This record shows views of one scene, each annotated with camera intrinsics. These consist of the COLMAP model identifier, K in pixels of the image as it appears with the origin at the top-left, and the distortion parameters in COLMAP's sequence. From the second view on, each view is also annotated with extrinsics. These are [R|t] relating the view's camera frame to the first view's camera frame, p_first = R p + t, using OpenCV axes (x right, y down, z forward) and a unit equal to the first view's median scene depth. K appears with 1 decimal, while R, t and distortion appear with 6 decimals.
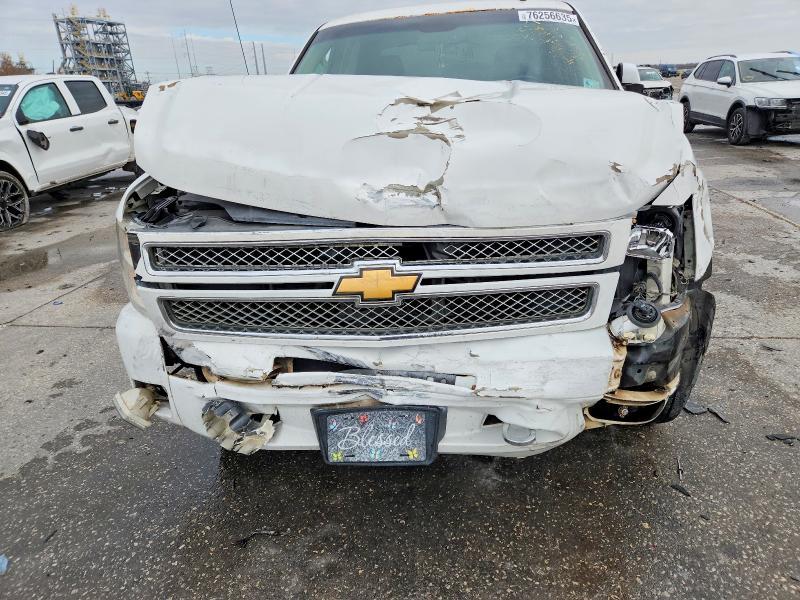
lens RADIAL K [[531.4, 0, 403.5], [0, 531.4, 319.9], [0, 0, 1]] dist [0.065920, -0.056320]
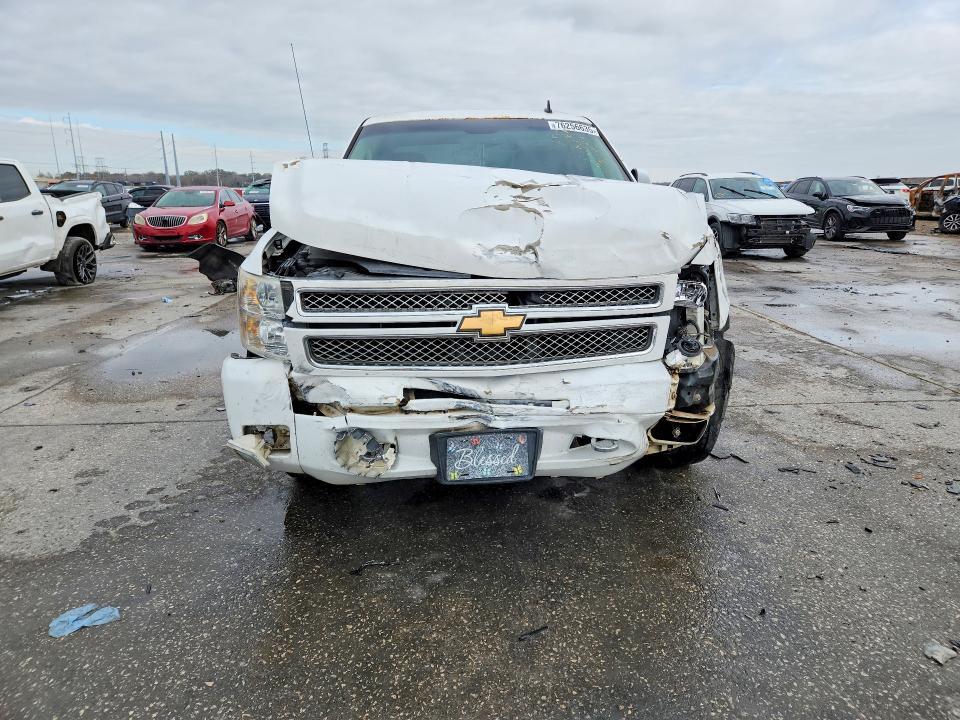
lens RADIAL K [[637.7, 0, 484.2], [0, 637.7, 383.9], [0, 0, 1]] dist [0.065920, -0.056320]
pose [[0.979784, -0.019006, 0.199156, -0.334773], [0.043486, 0.991908, -0.119279, 0.228813], [-0.195277, 0.125528, 0.972682, -0.384324]]
